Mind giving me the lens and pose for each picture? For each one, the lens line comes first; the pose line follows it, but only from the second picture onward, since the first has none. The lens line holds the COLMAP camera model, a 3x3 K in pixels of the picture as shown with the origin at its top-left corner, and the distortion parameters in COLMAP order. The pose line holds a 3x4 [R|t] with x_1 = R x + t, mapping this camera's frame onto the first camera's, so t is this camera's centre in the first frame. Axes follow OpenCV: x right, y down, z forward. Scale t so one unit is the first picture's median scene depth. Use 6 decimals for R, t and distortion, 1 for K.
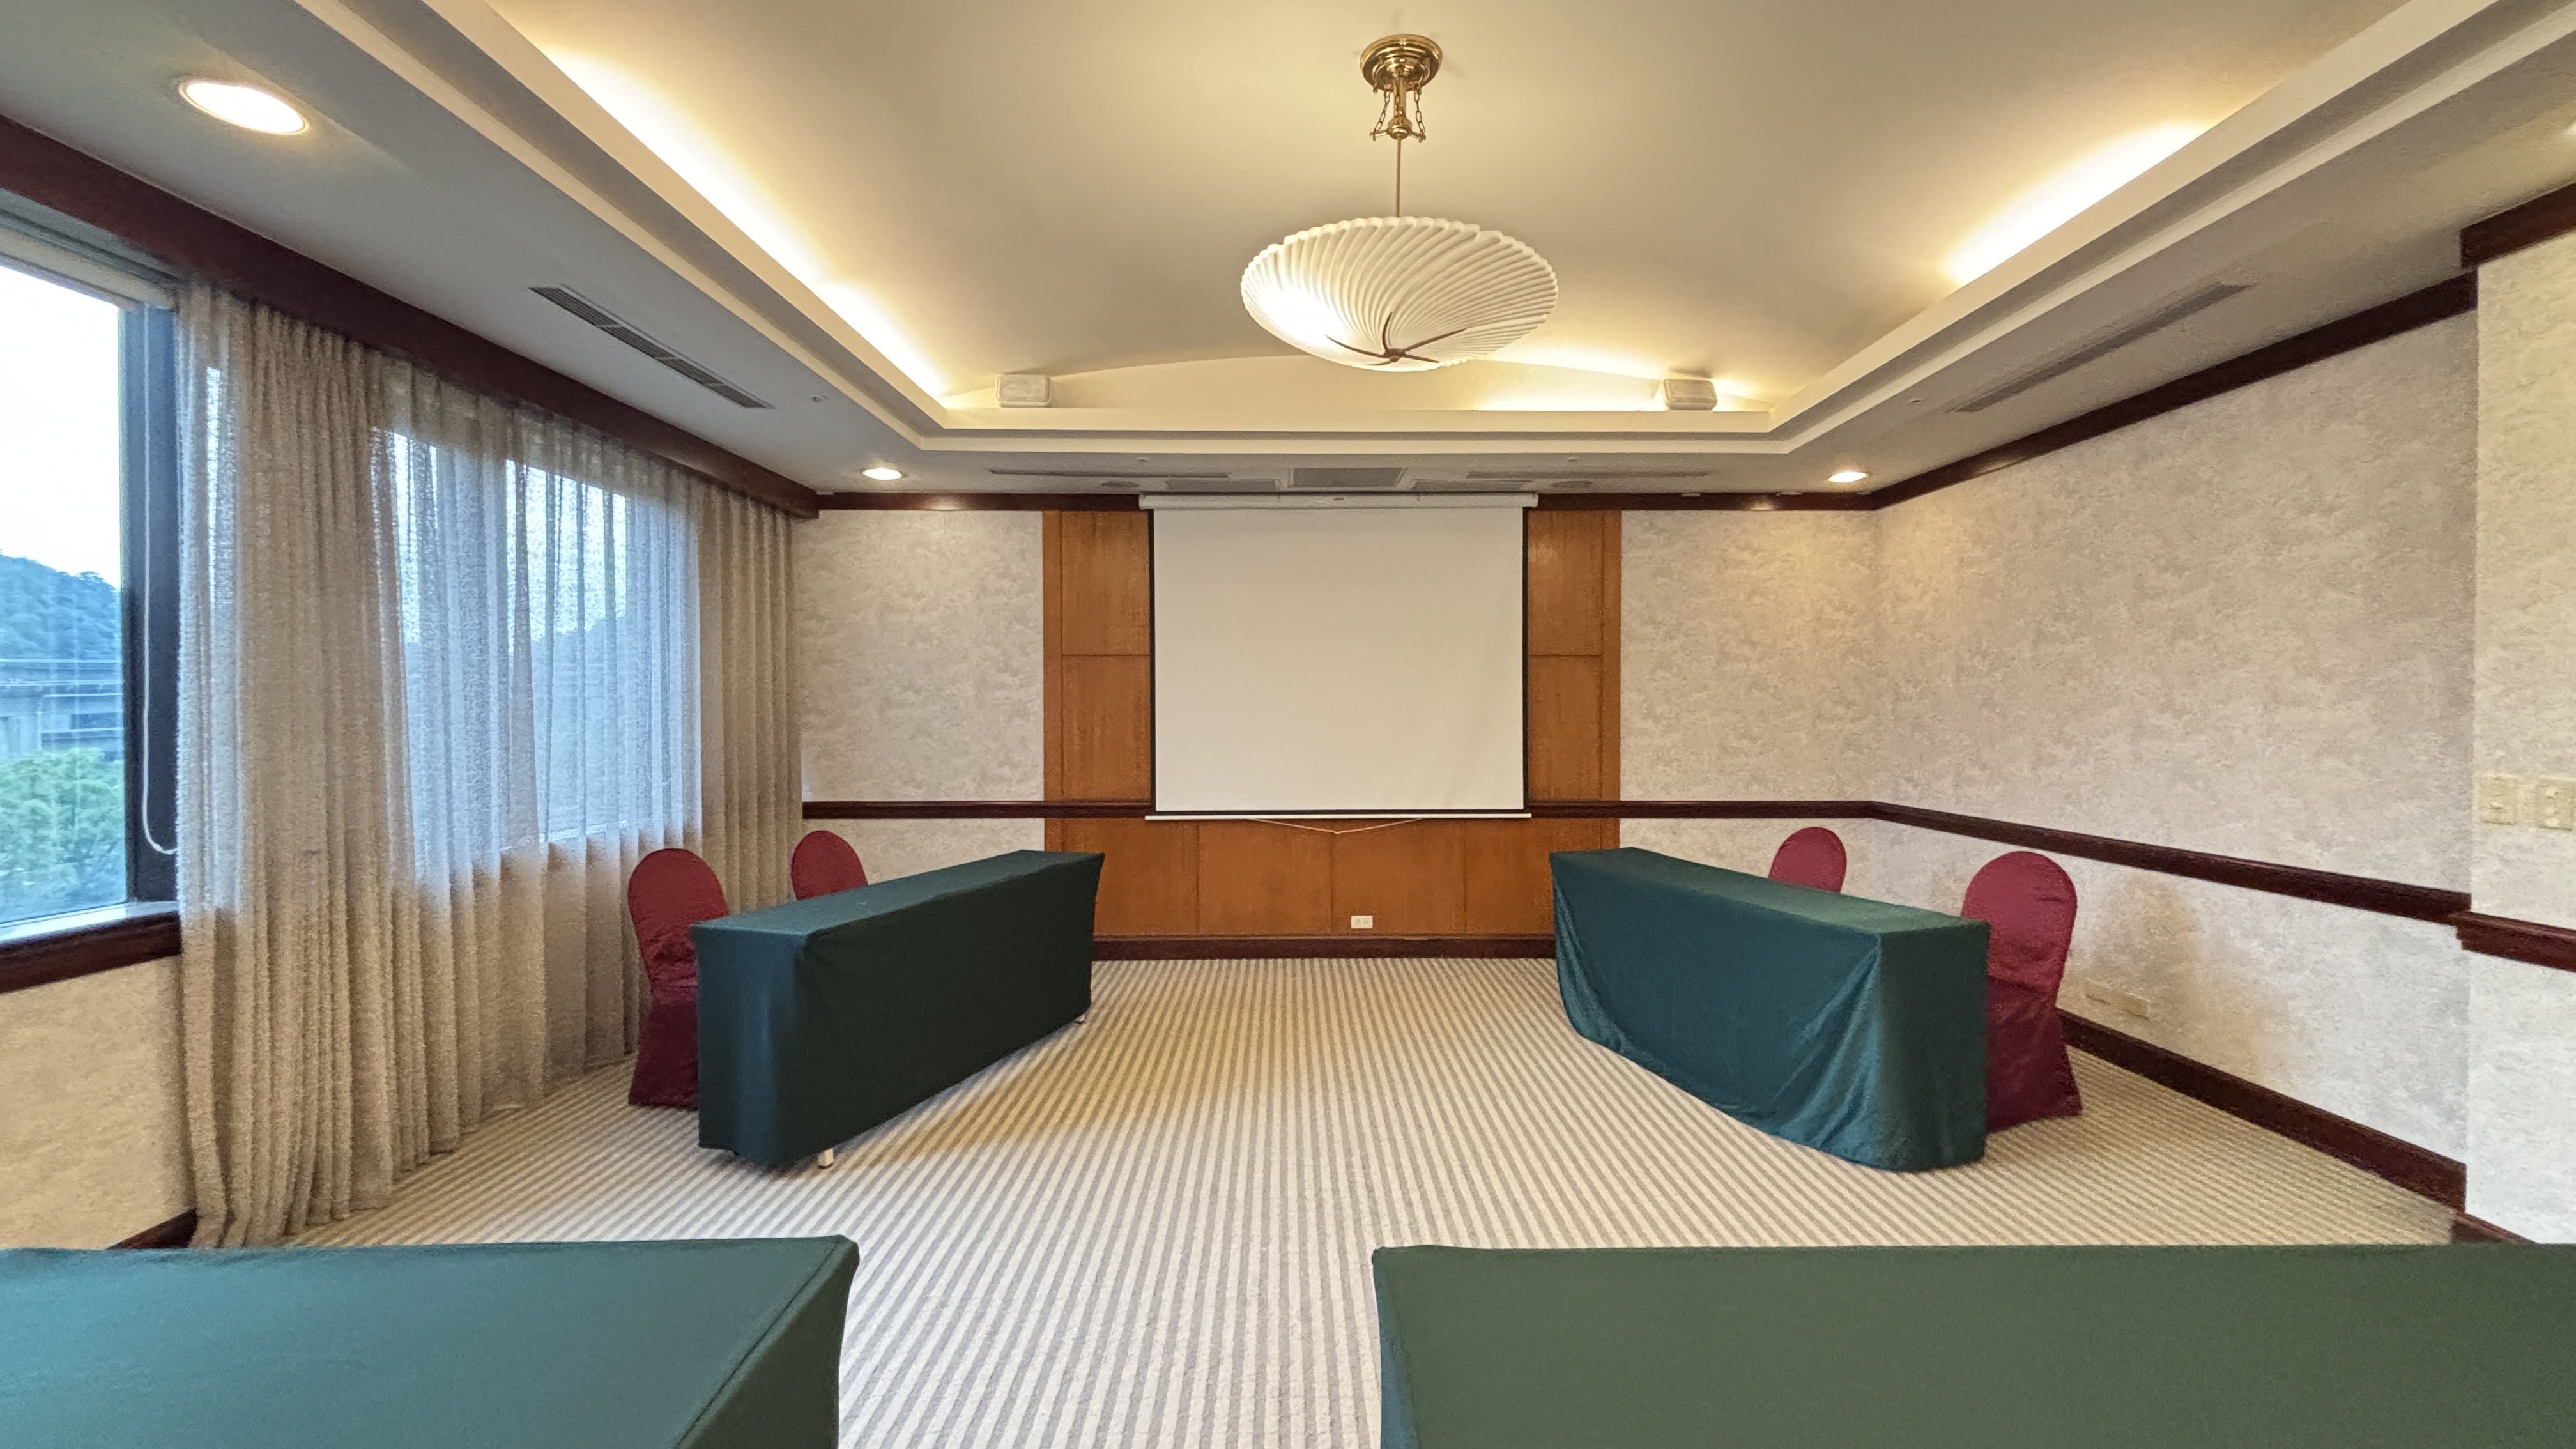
lens RADIAL K [[1028.3, 0, 1295.4], [0, 1028.3, 737.1], [0, 0, 1]] dist [0.008677, -0.000881]
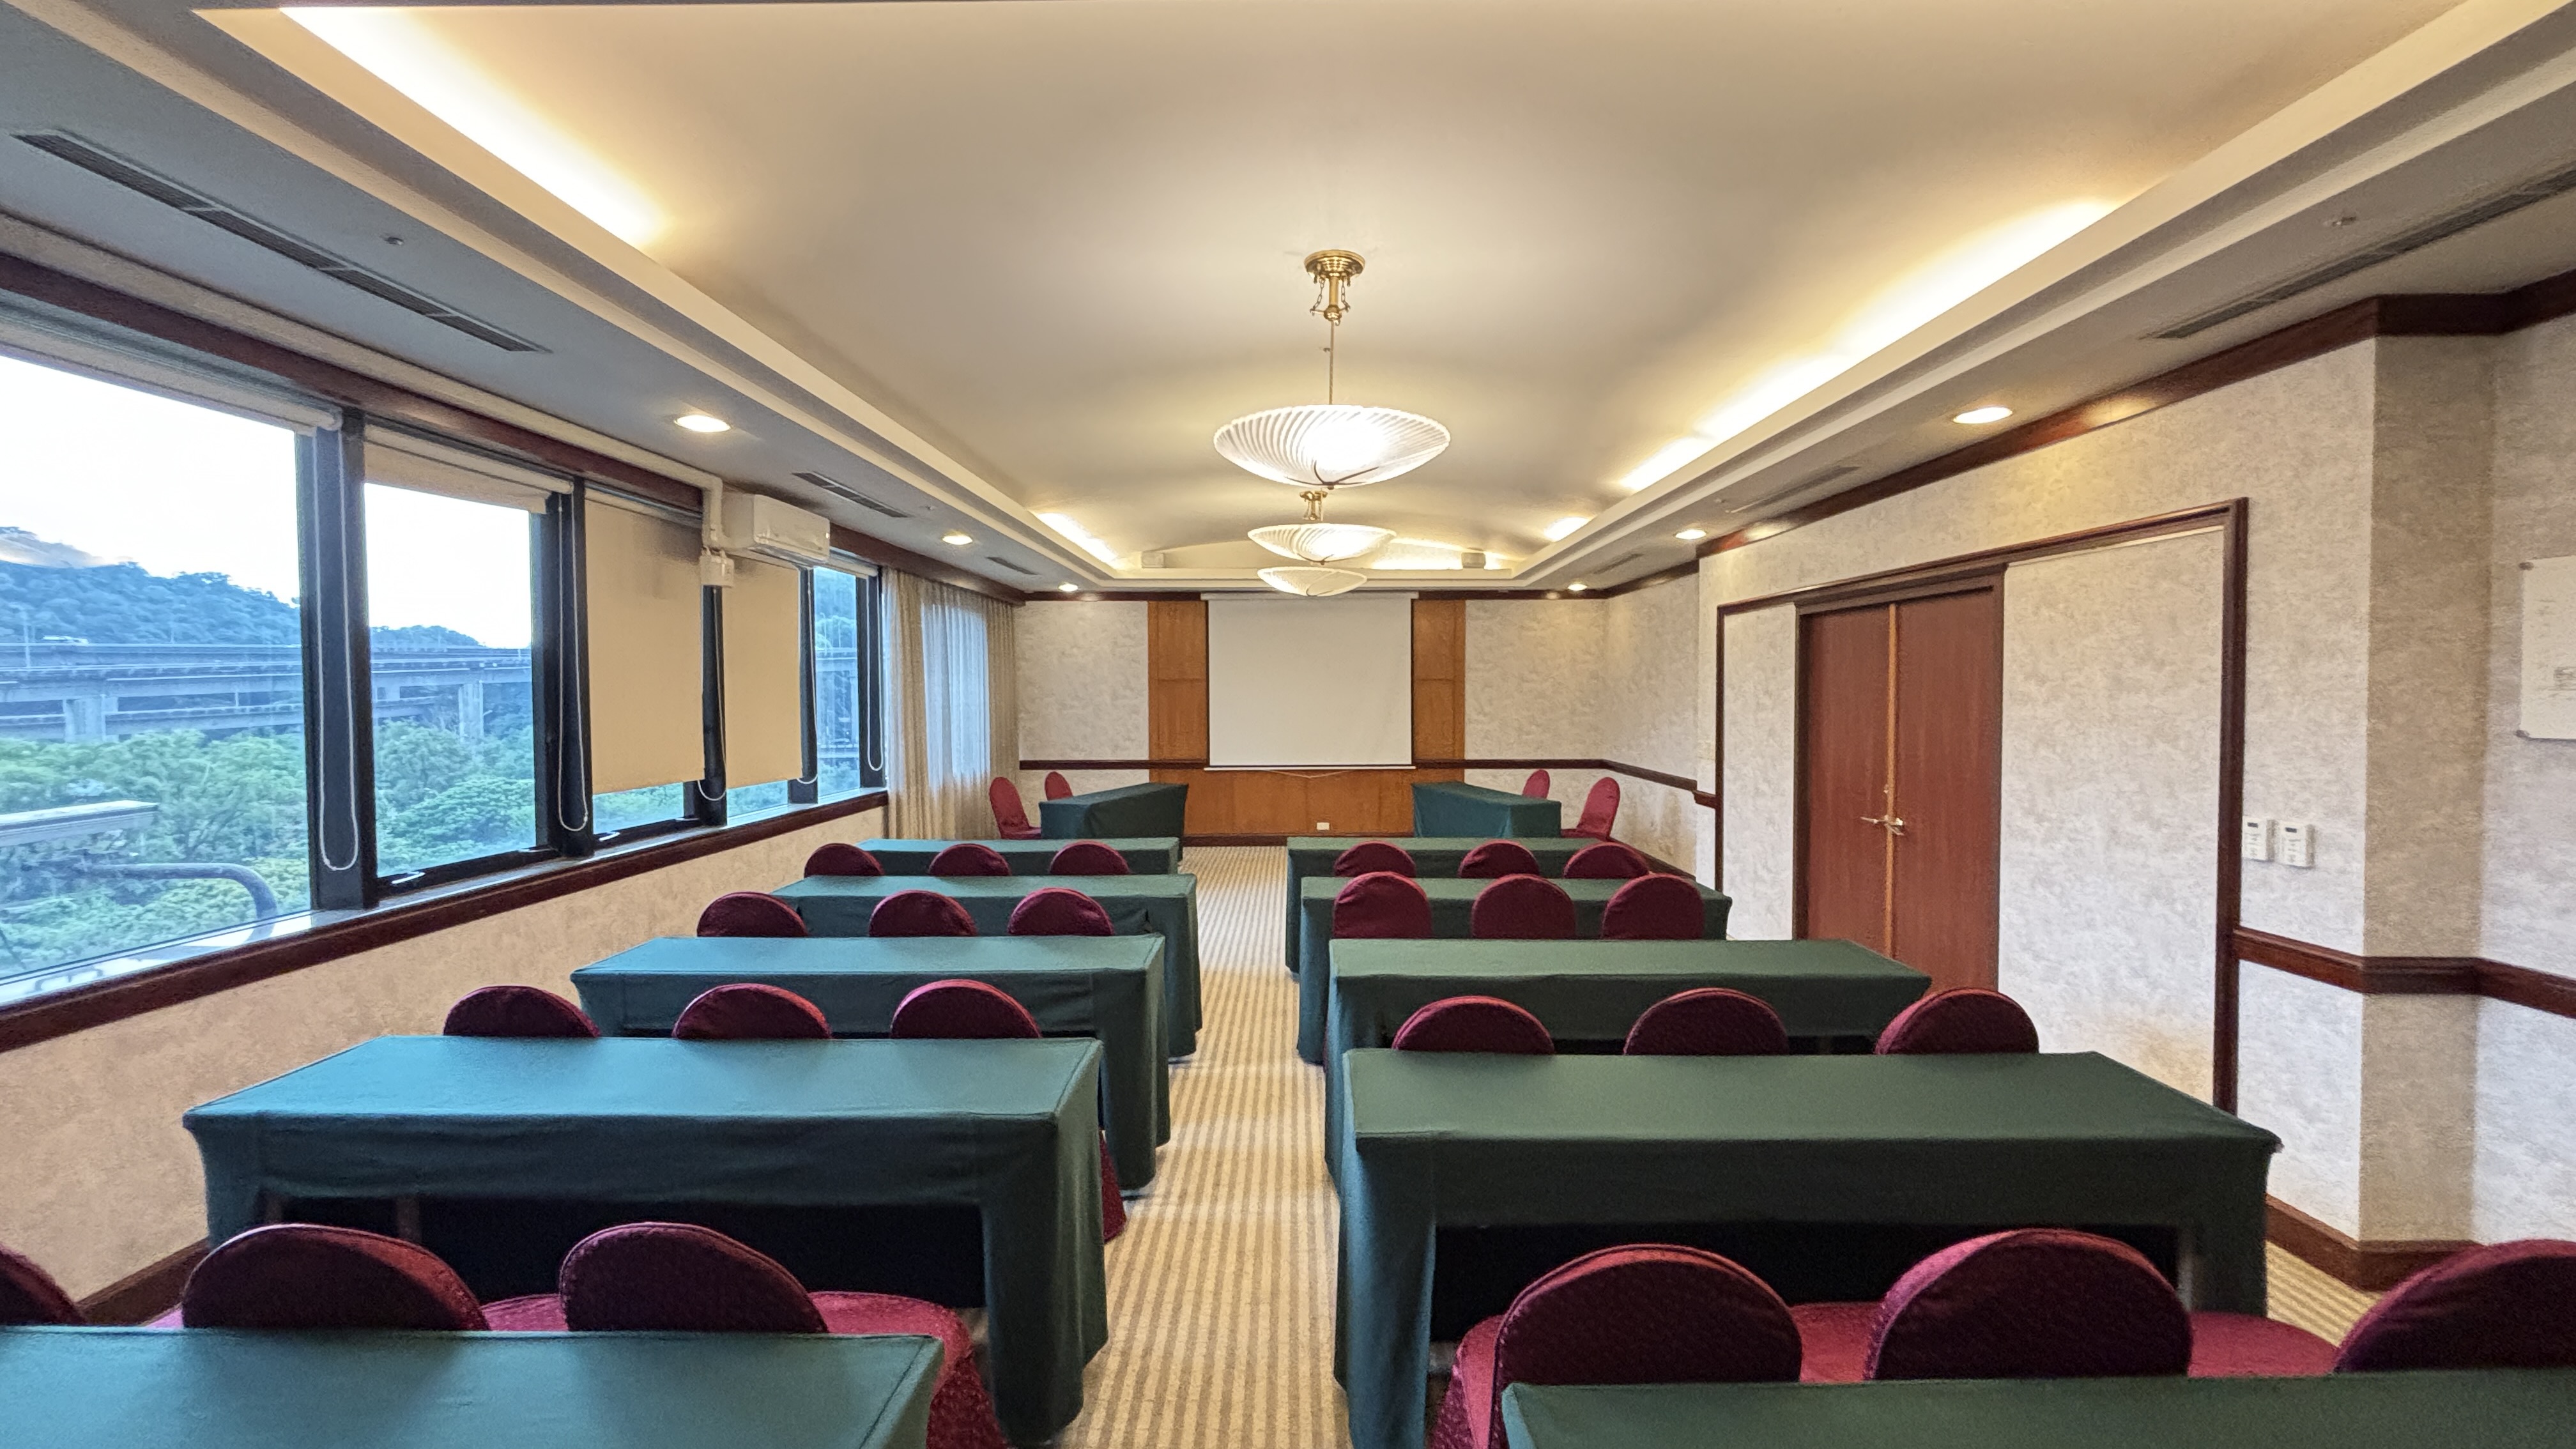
lens RADIAL K [[1028.3, 0, 1285.5], [0, 1028.3, 723.2], [0, 0, 1]] dist [0.008677, -0.000881]
pose [[0.999792, -0.001687, -0.020303, 0.036201], [0.001816, 0.999978, 0.006375, -0.014531], [0.020292, -0.006411, 0.999774, -0.825325]]
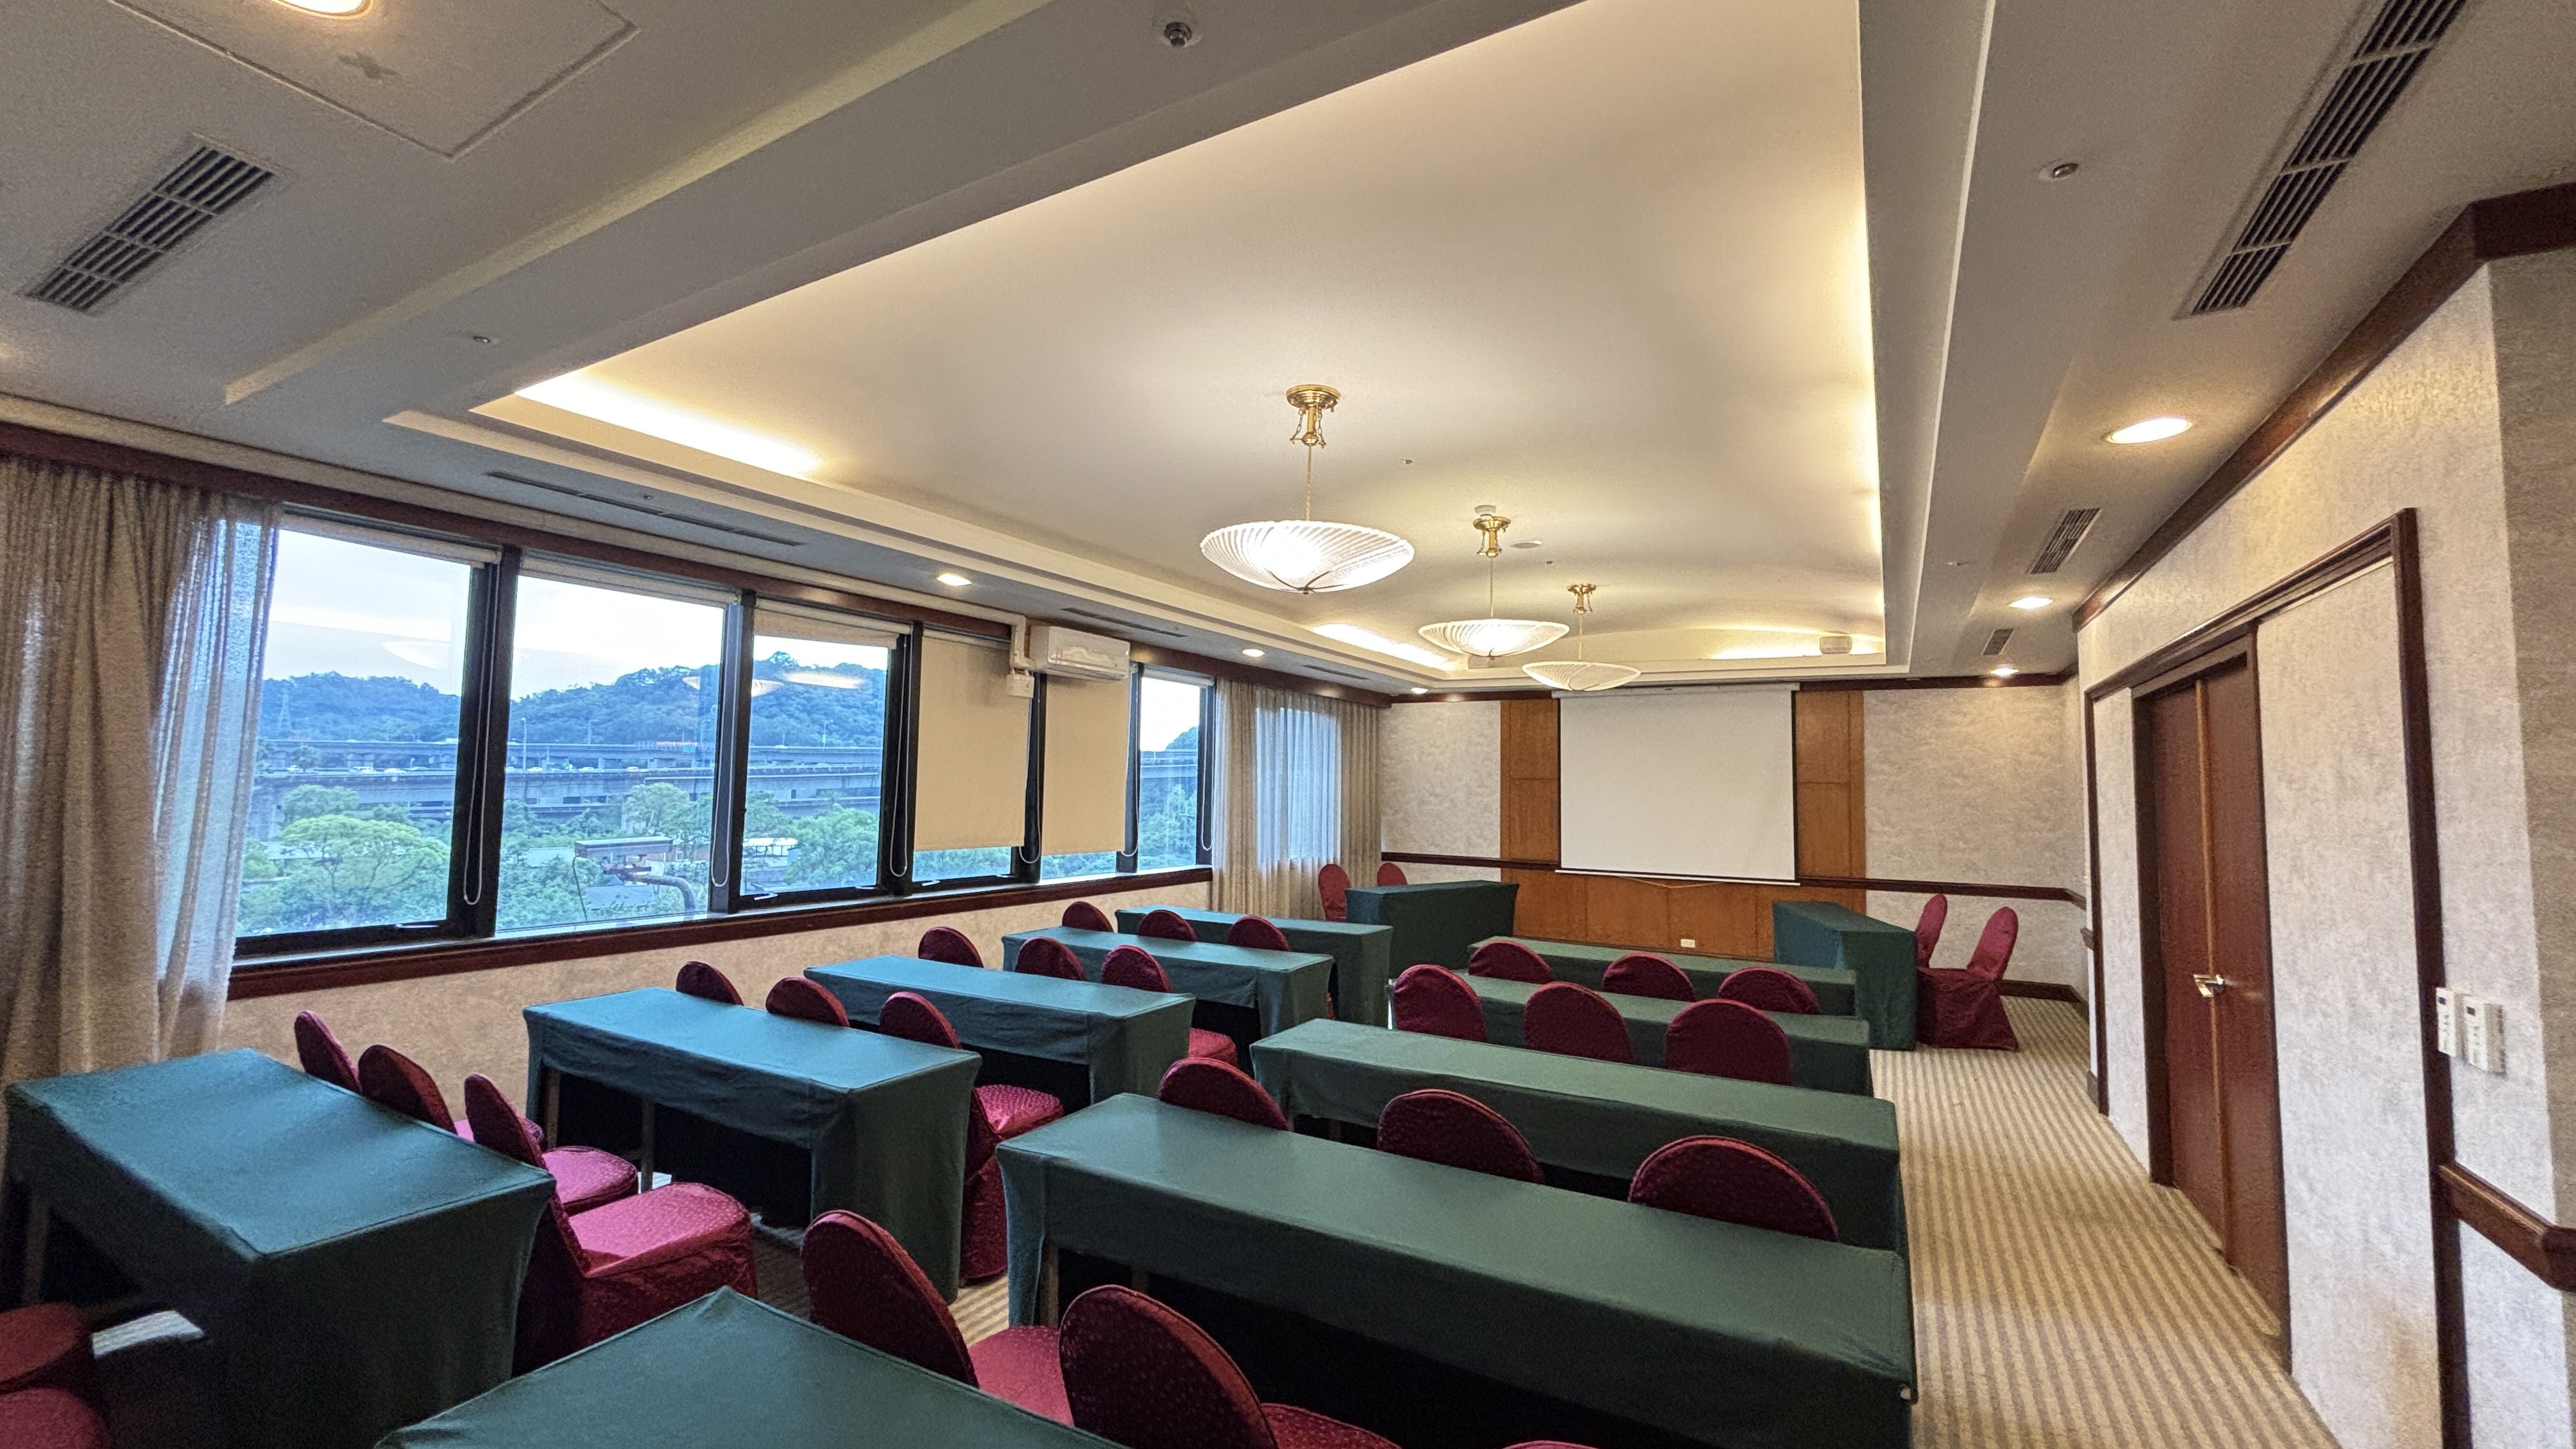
lens RADIAL K [[1028.3, 0, 1279.8], [0, 1028.3, 713.6], [0, 0, 1]] dist [0.008677, -0.000881]
pose [[0.859015, -0.020307, -0.511547, 0.359976], [-0.032713, 0.994994, -0.094433, -0.008594], [0.510904, 0.097853, 0.854050, -0.787486]]
